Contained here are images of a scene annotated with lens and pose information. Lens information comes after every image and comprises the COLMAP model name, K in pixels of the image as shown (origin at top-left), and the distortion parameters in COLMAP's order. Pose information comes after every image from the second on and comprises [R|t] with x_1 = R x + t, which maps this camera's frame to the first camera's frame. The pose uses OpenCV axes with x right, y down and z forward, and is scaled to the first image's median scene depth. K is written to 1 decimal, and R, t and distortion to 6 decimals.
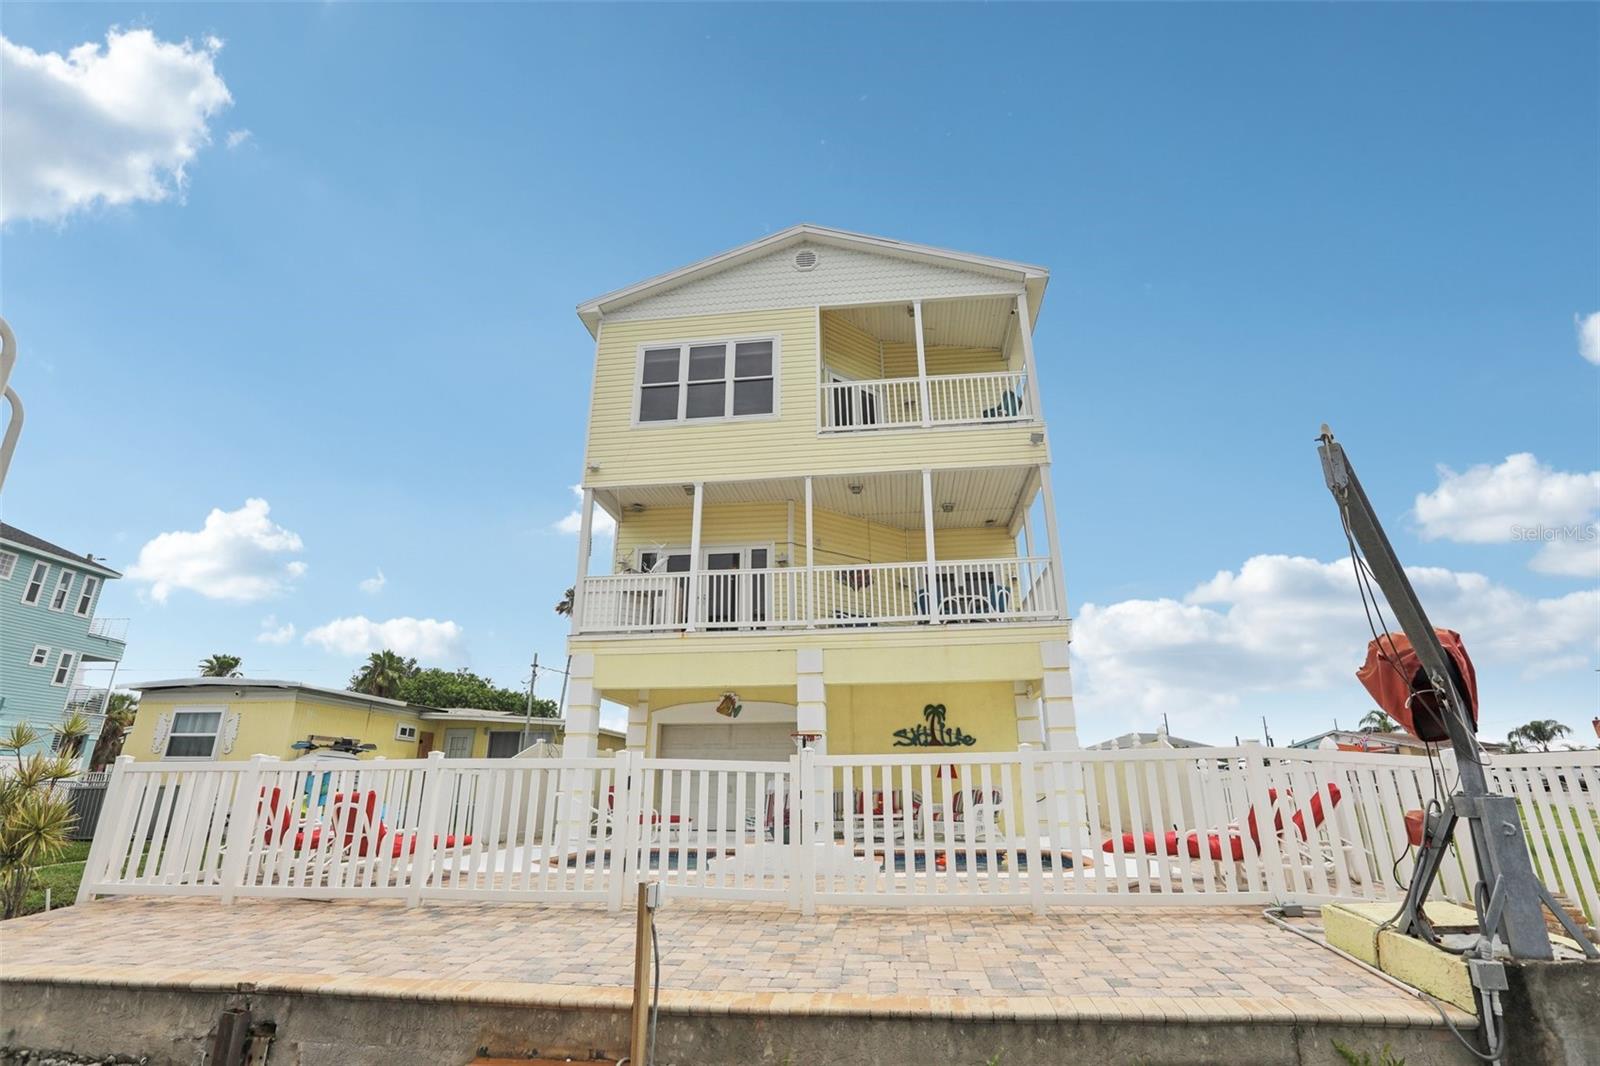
lens RADIAL K [[732.7, 0, 793.3], [0, 732.7, 530.4], [0, 0, 1]] dist [-0.029623, 0.005842]
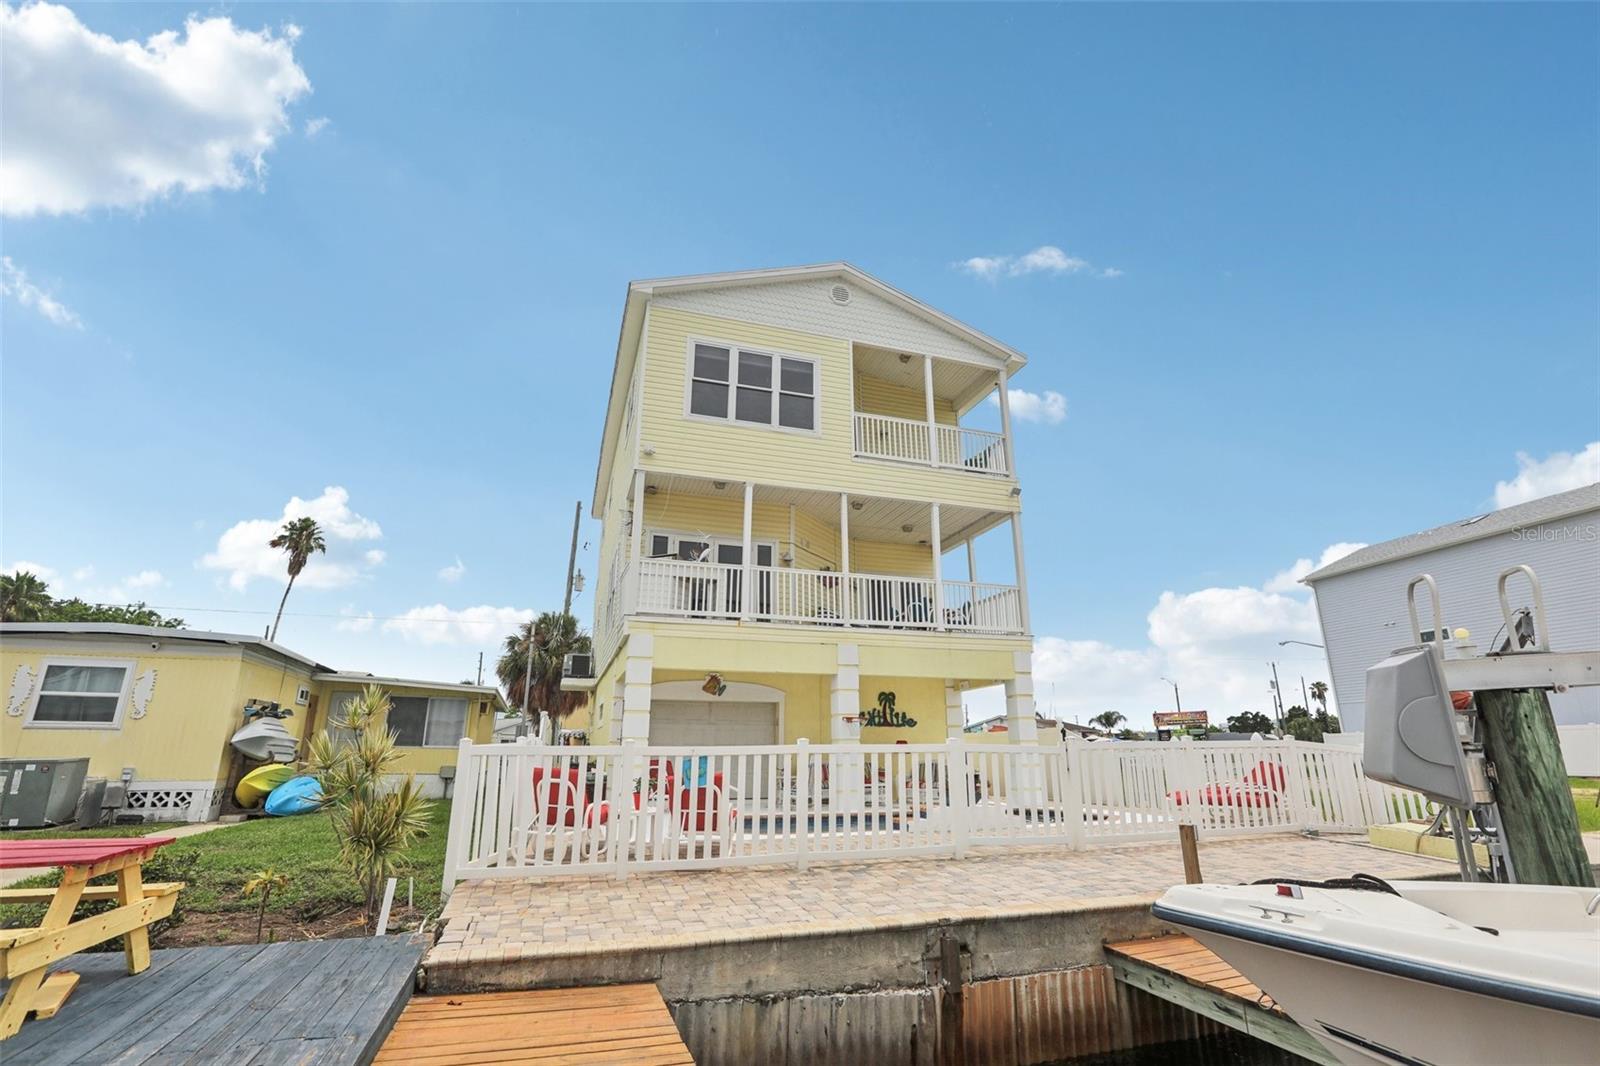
lens RADIAL K [[732.7, 0, 804.2], [0, 732.7, 528.7], [0, 0, 1]] dist [-0.029623, 0.005842]
pose [[0.906091, 0.128385, 0.403133, -0.463003], [-0.144009, 0.989539, 0.008543, -0.018367], [-0.397820, -0.065796, 0.915101, -0.026778]]
